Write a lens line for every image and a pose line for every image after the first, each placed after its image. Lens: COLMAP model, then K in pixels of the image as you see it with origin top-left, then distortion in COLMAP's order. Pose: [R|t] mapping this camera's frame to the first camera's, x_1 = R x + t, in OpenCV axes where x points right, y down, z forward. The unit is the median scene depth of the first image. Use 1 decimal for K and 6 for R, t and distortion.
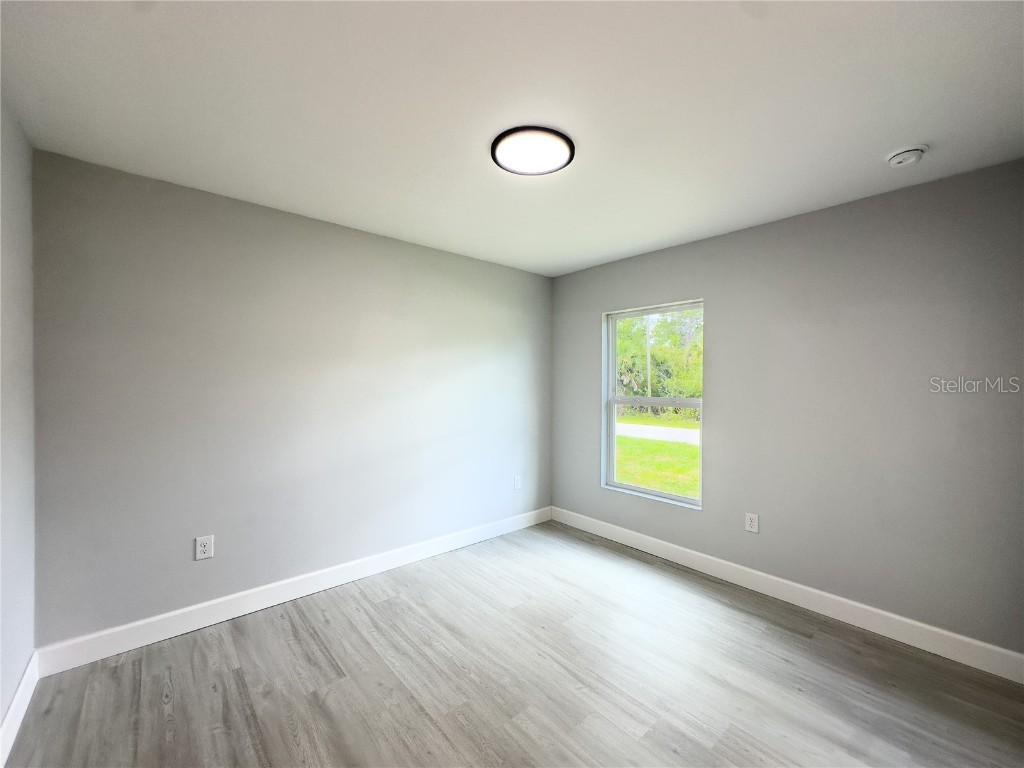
lens RADIAL K [[405.6, 0, 513.5], [0, 405.6, 387.2], [0, 0, 1]] dist [0.000011, -0.000001]
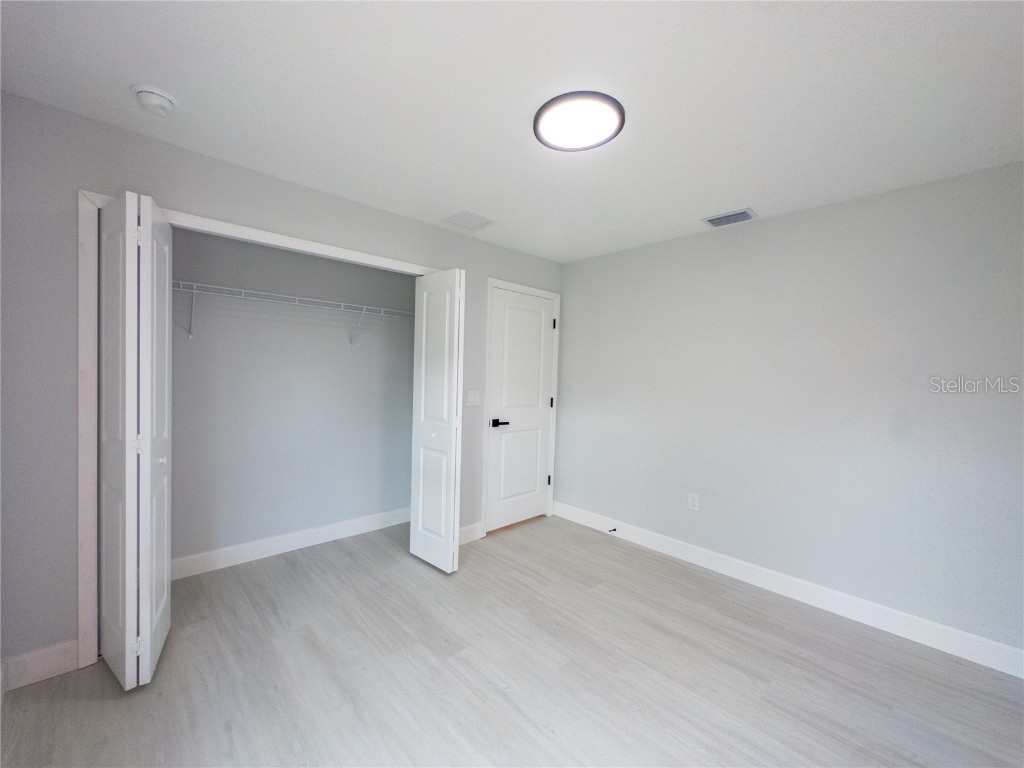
lens RADIAL K [[405.6, 0, 513.5], [0, 405.6, 387.2], [0, 0, 1]] dist [0.000011, -0.000001]
pose [[-0.998718, -0.035373, -0.036214, 0.215988], [-0.036872, 0.998454, 0.041596, -0.011199], [0.034687, 0.042878, -0.998478, 1.992185]]
